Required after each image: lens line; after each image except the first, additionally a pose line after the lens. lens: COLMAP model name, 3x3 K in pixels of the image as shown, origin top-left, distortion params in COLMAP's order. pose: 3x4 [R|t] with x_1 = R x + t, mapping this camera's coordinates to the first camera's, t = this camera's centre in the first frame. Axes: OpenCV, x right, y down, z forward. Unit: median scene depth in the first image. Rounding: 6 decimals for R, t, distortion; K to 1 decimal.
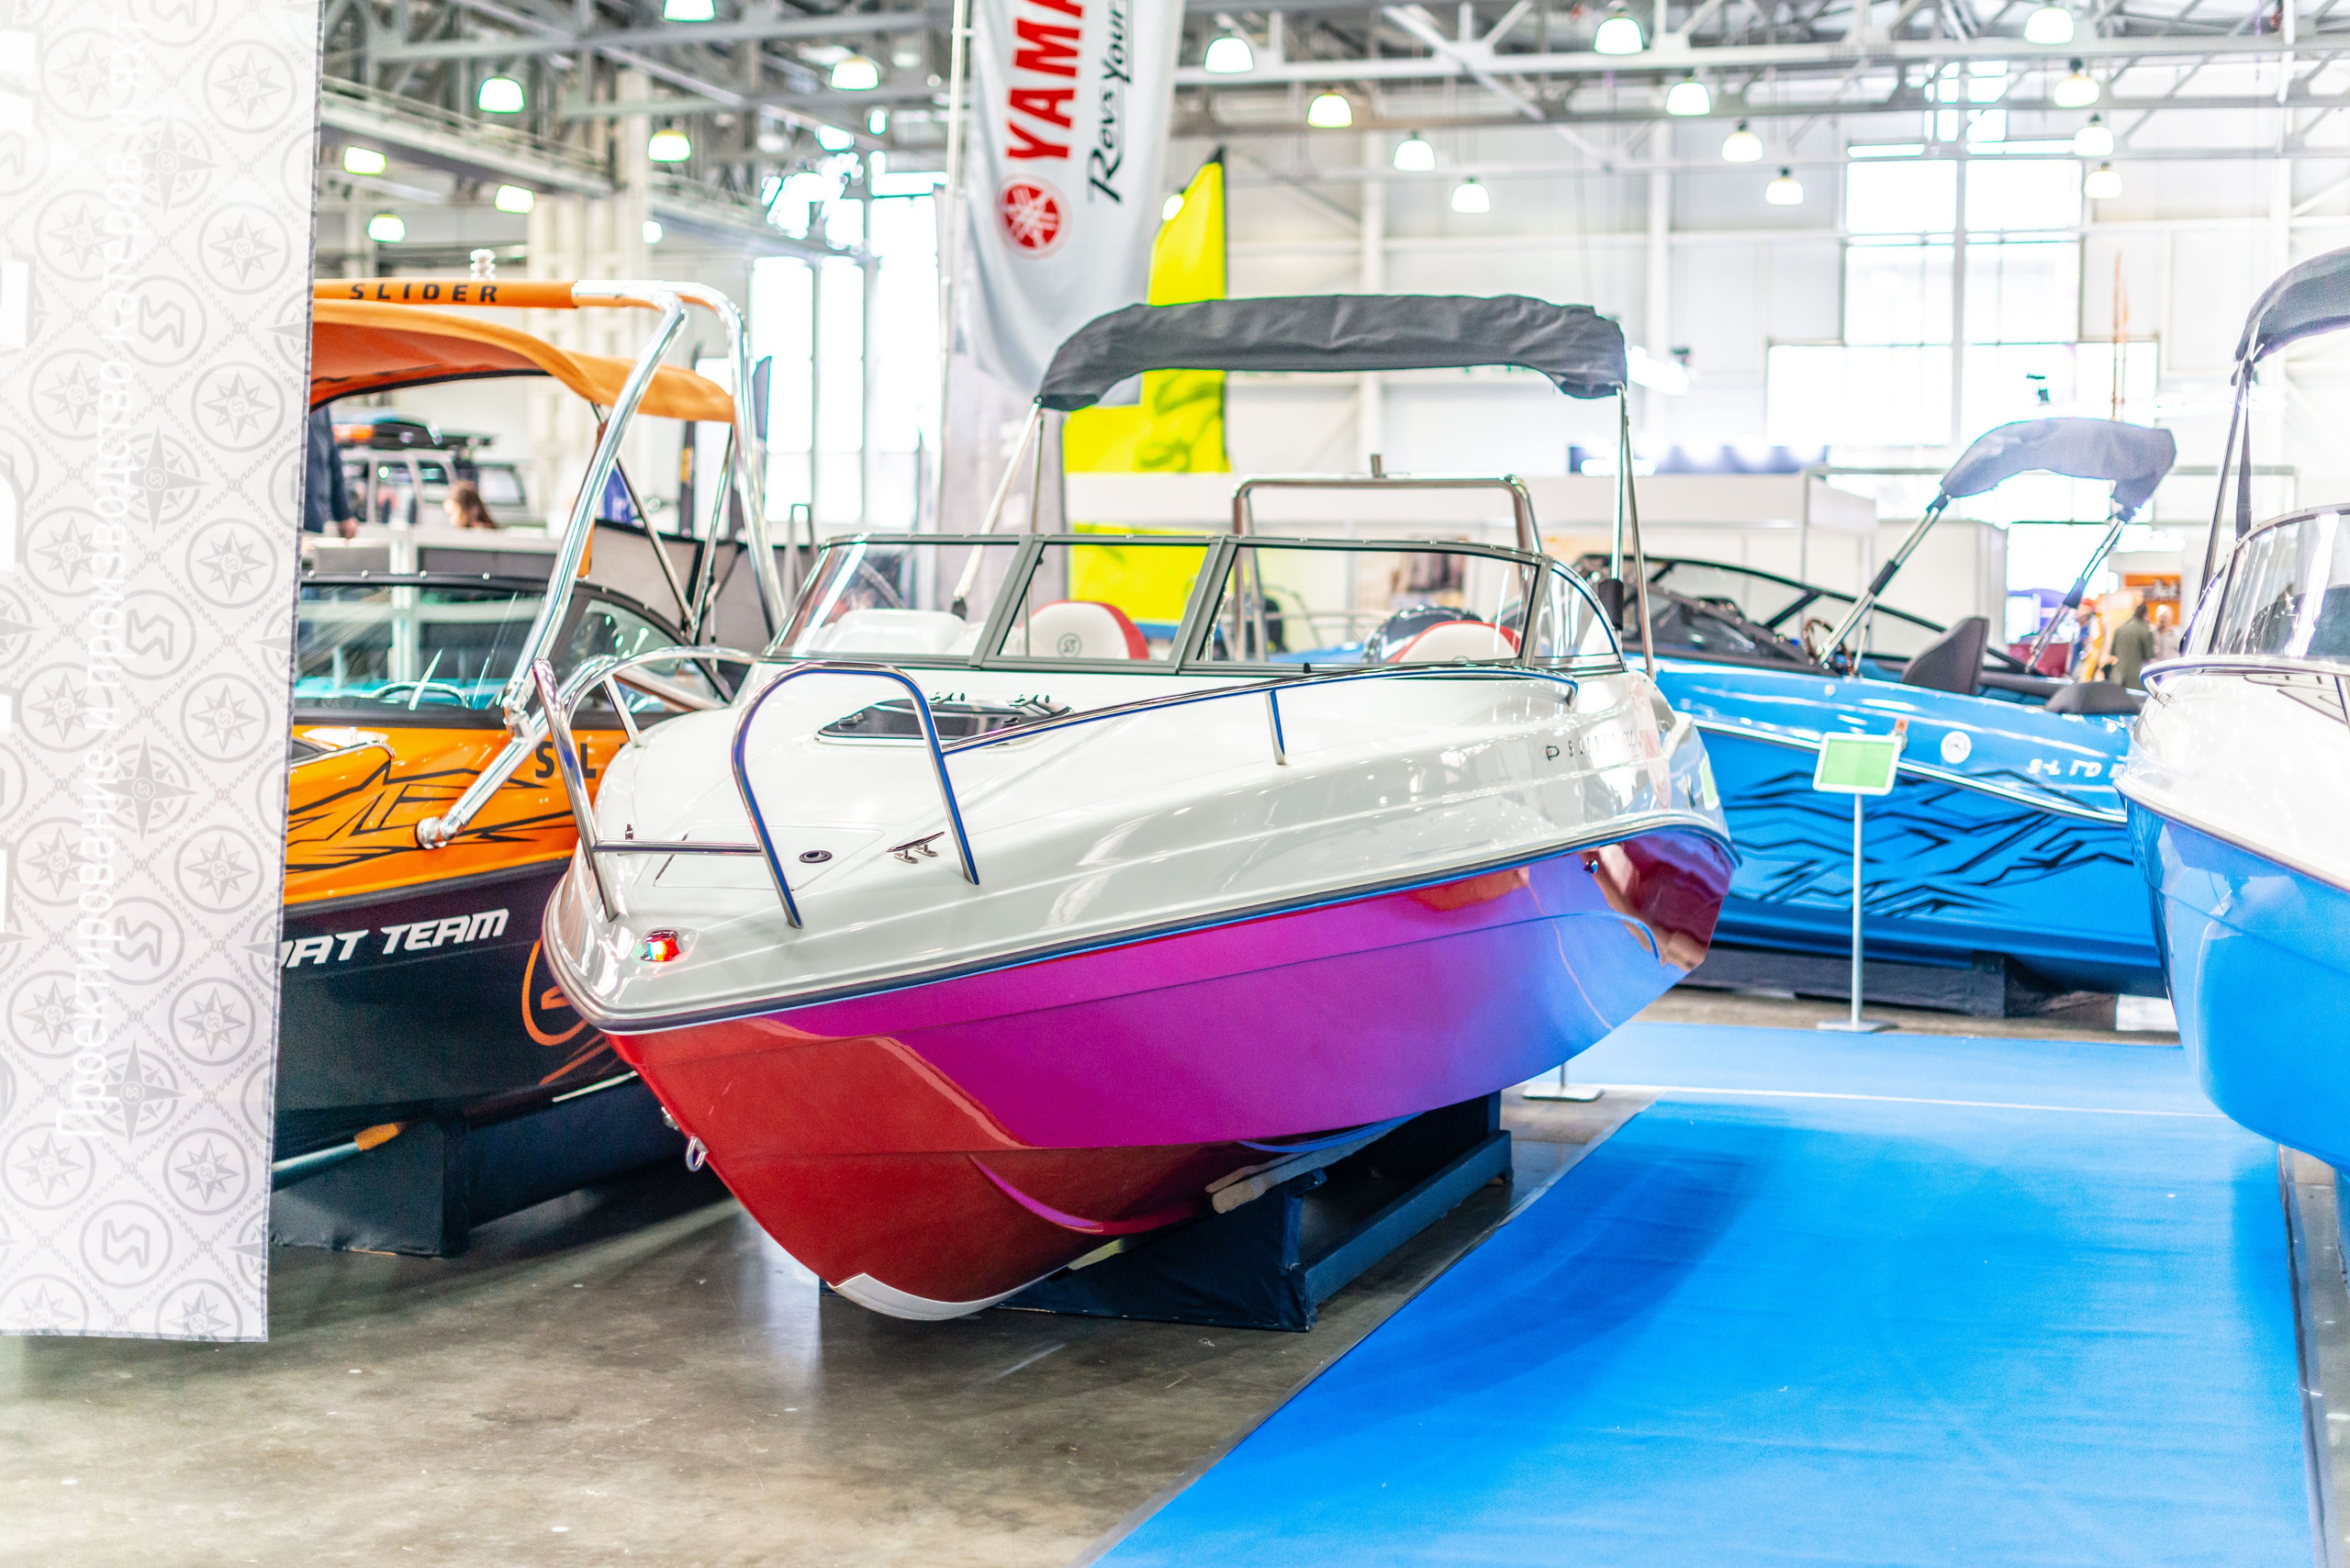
lens RADIAL K [[3447.6, 0, 1171.3], [0, 3447.6, 782.5], [0, 0, 1]] dist [0.011390, 0.069634]
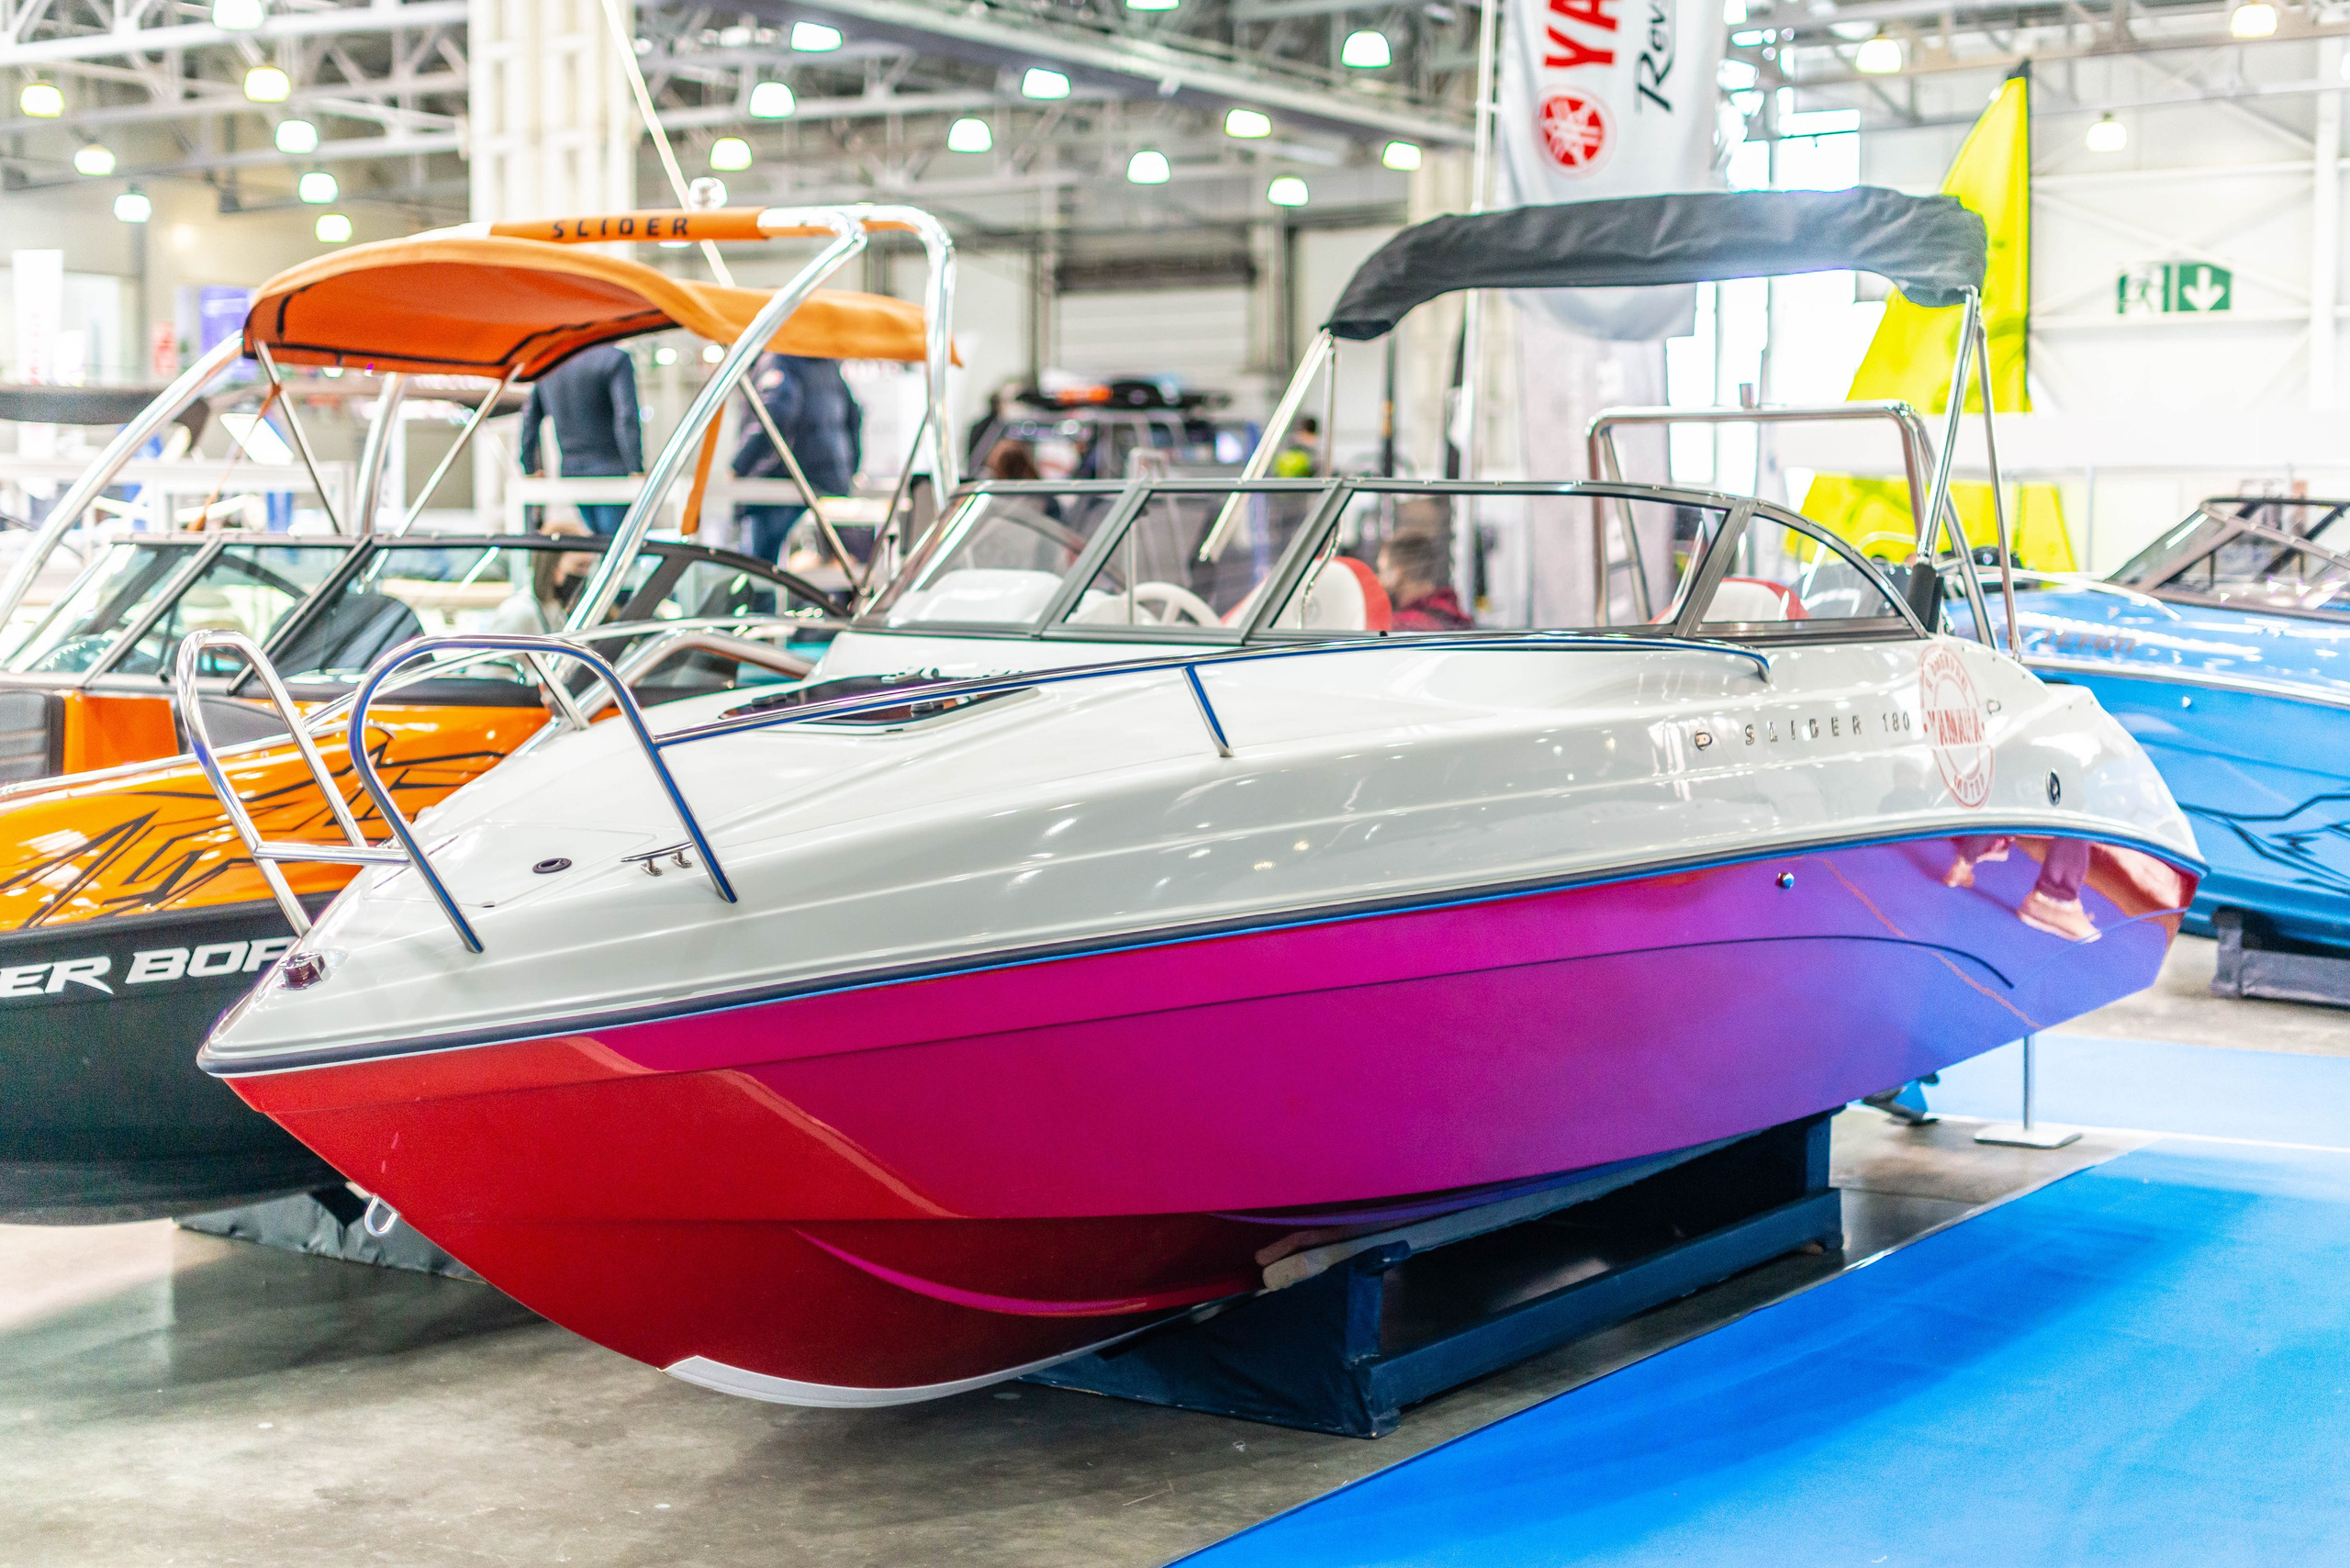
lens RADIAL K [[3488.6, 0, 1175.0], [0, 3488.6, 784.0], [0, 0, 1]] dist [0.004388, 0.120924]
pose [[0.960370, 0.008868, -0.278587, 0.115609], [-0.005795, 0.999913, 0.011852, -0.003873], [0.278668, -0.009768, 0.960338, 0.093963]]
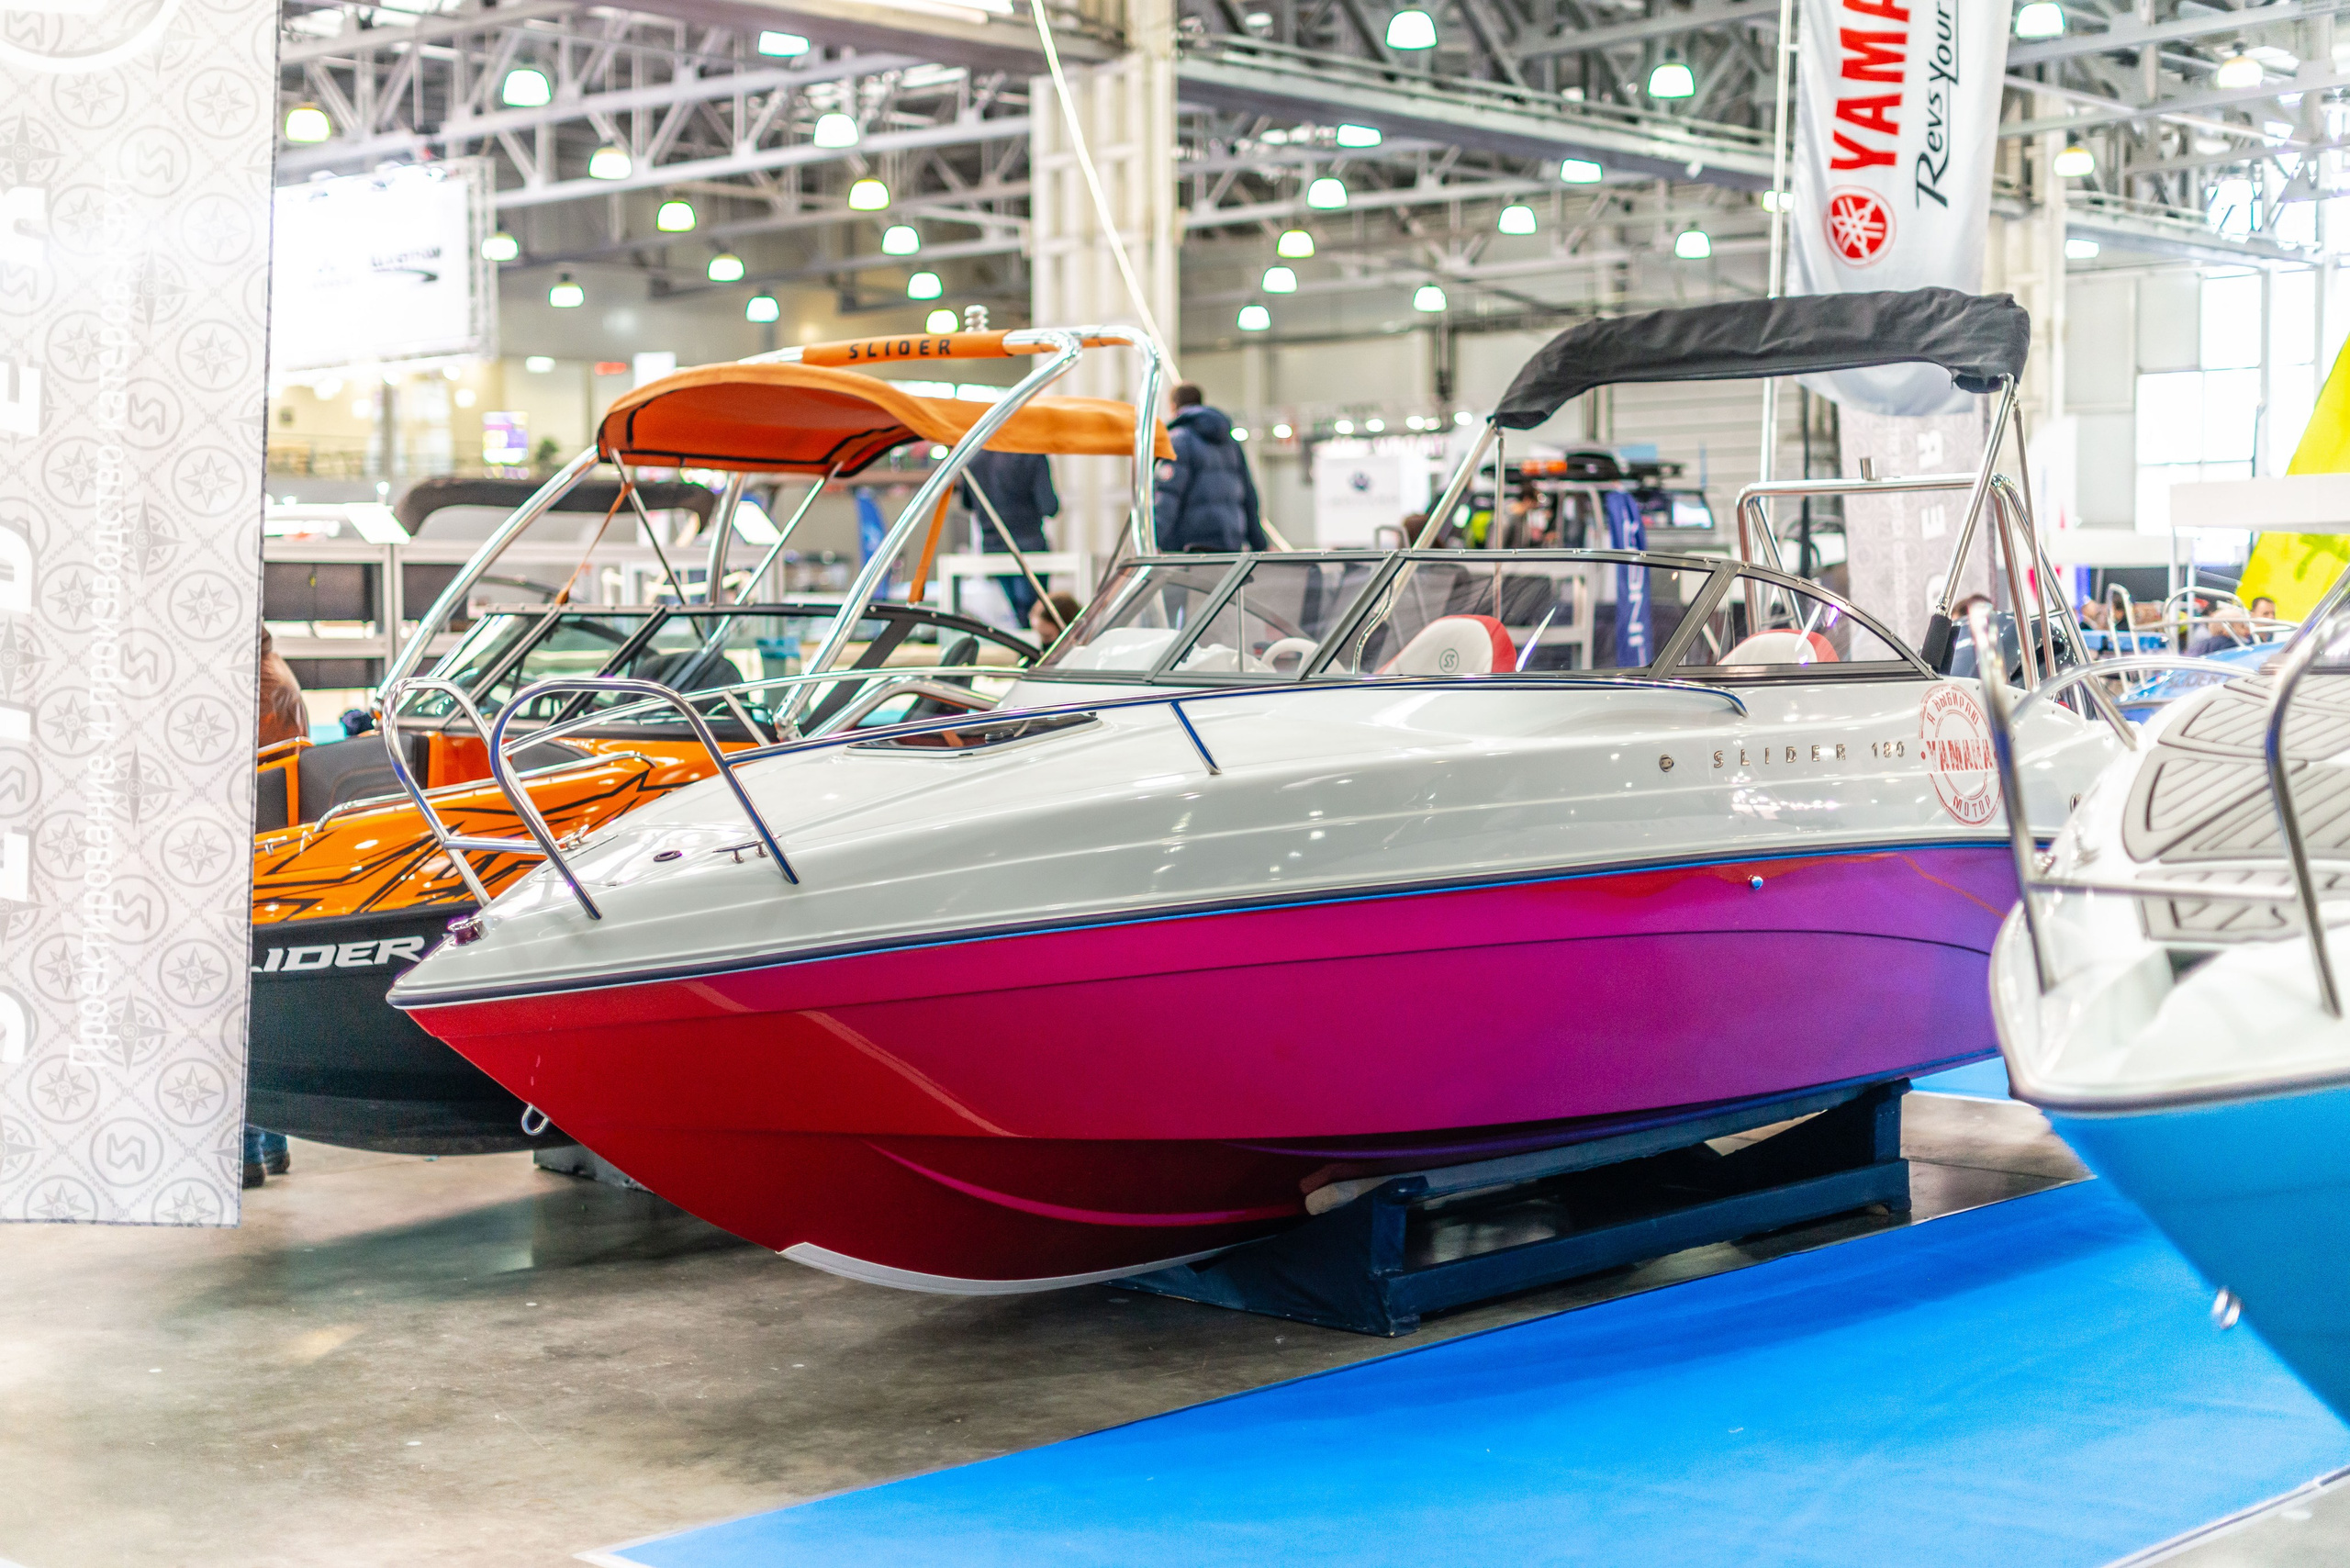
lens RADIAL K [[3360.6, 0, 1175.0], [0, 3360.6, 784.0], [0, 0, 1]] dist [0.013604, 0.071930]
pose [[0.895837, 0.002698, -0.444375, 0.214761], [-0.004745, 0.999983, -0.003494, 0.000605], [0.444358, 0.005239, 0.895834, 0.046119]]
